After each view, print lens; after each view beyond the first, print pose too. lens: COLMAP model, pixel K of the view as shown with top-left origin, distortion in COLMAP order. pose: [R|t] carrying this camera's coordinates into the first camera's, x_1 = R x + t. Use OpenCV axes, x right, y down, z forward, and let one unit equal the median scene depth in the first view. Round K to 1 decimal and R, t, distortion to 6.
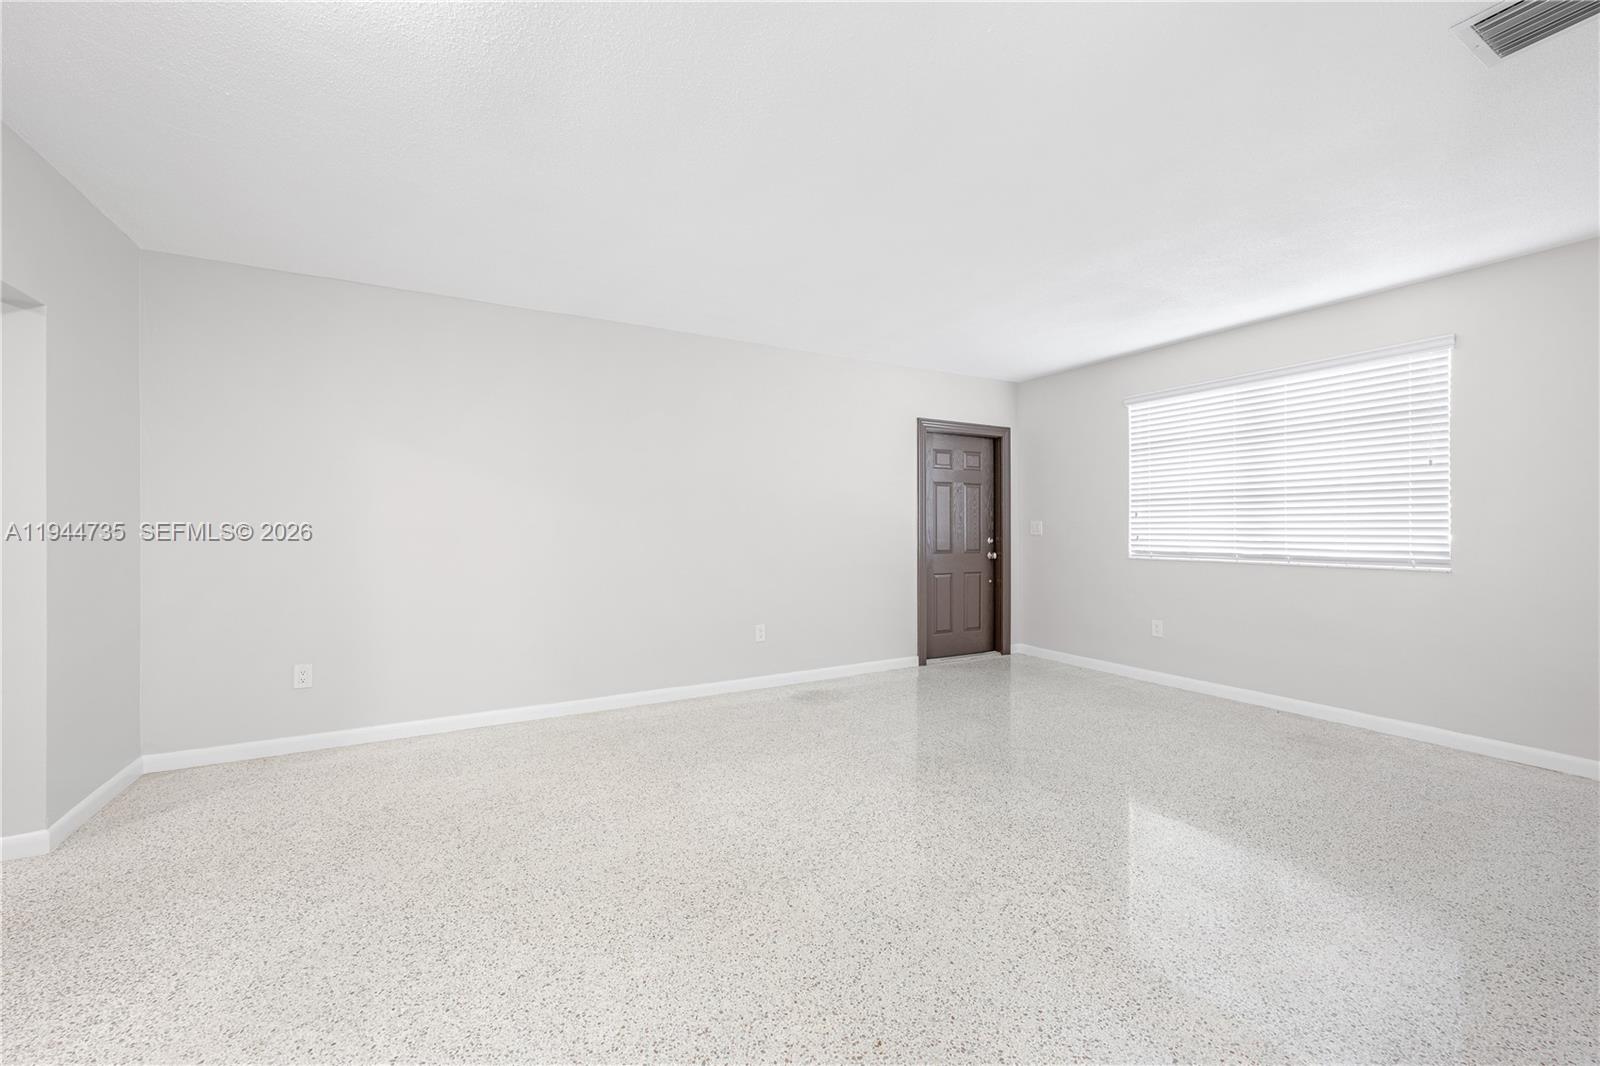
lens RADIAL K [[638.5, 0, 796.2], [0, 638.5, 532.5], [0, 0, 1]] dist [0.001759, 0.000189]
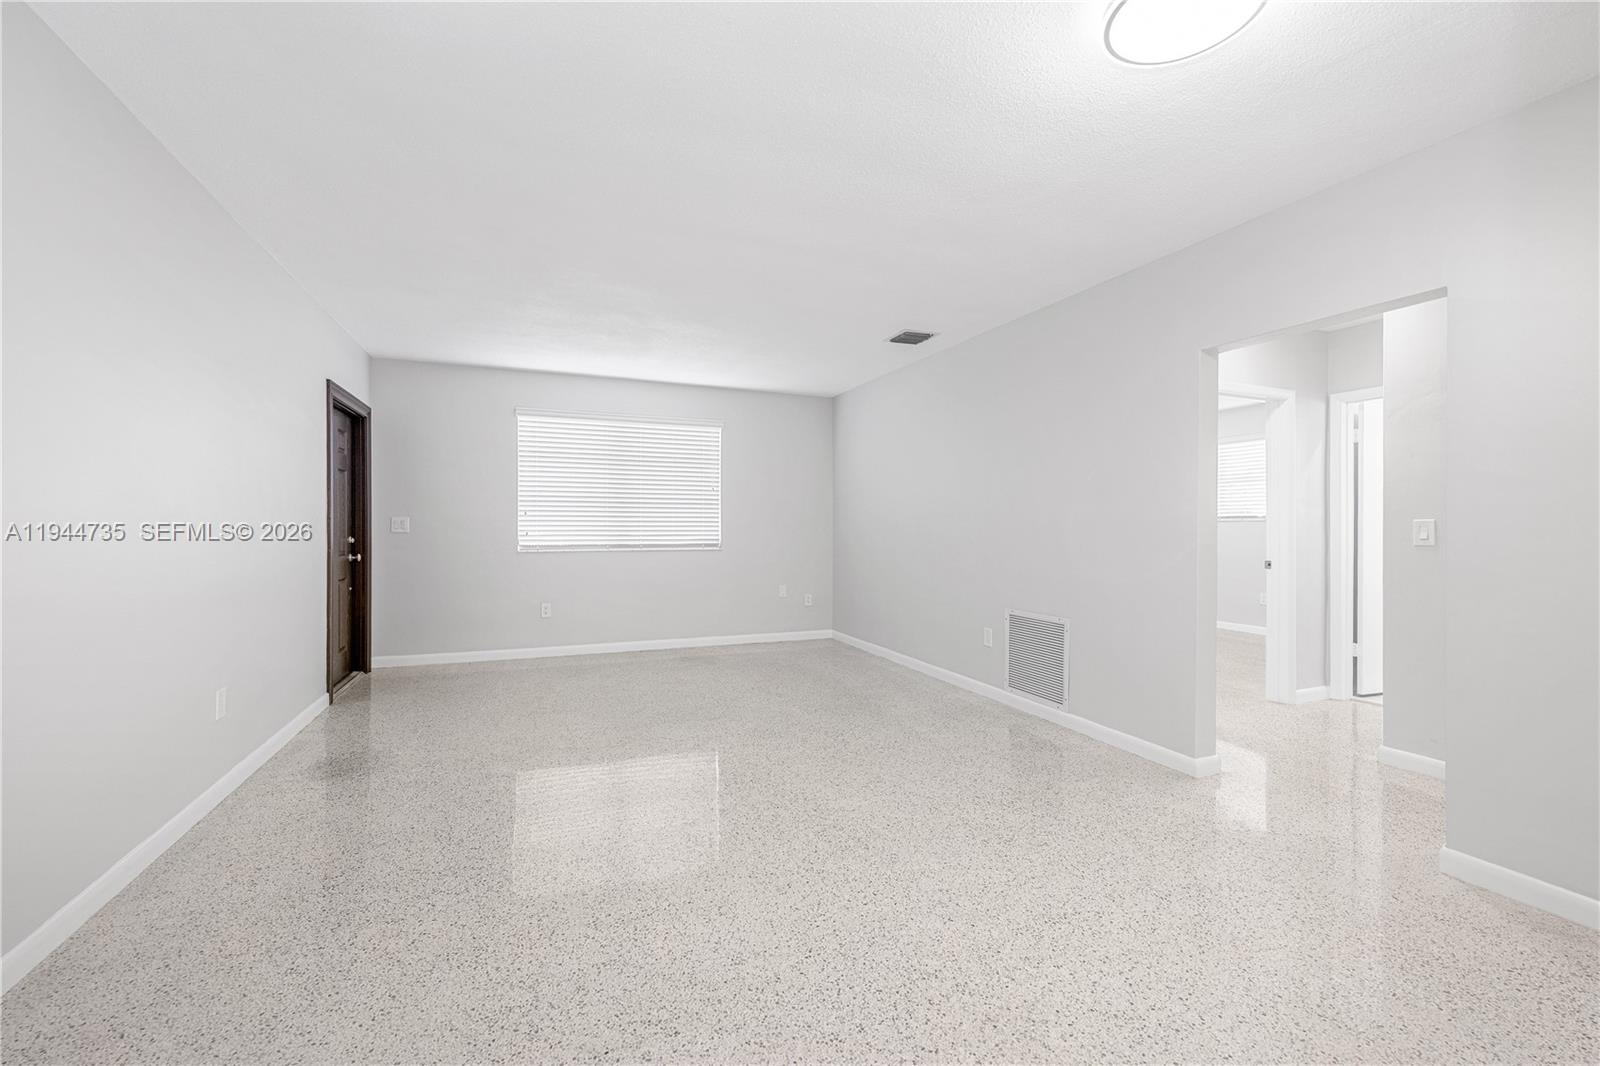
lens RADIAL K [[644.7, 0, 796.6], [0, 644.7, 527.7], [0, 0, 1]] dist [0.000699, 0.000031]
pose [[0.121953, -0.000536, 0.992536, -0.739970], [0.004294, 0.999991, 0.000012, -0.000476], [-0.992527, 0.004260, 0.121954, 0.522782]]
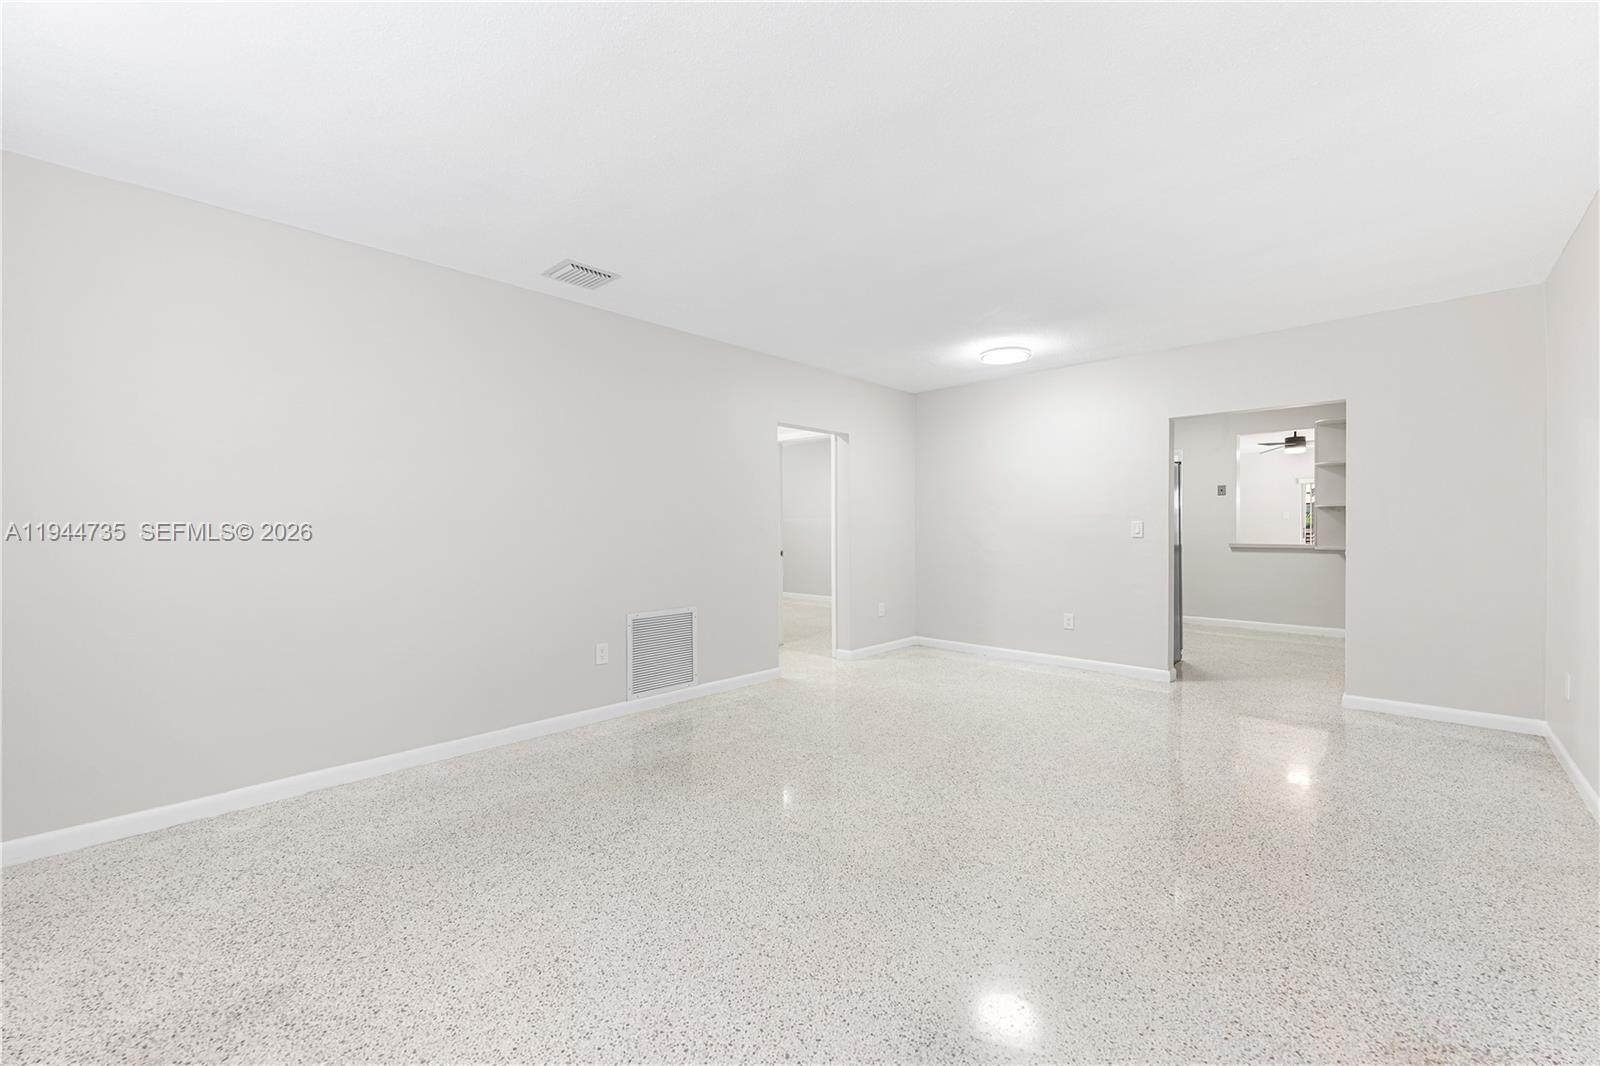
lens RADIAL K [[638.5, 0, 796.2], [0, 638.5, 532.5], [0, 0, 1]] dist [0.001759, 0.000189]
pose [[-0.956046, 0.007711, -0.293116, 0.515177], [0.003011, 0.999860, 0.016482, -0.013164], [0.293202, 0.014875, -0.955935, 1.436291]]
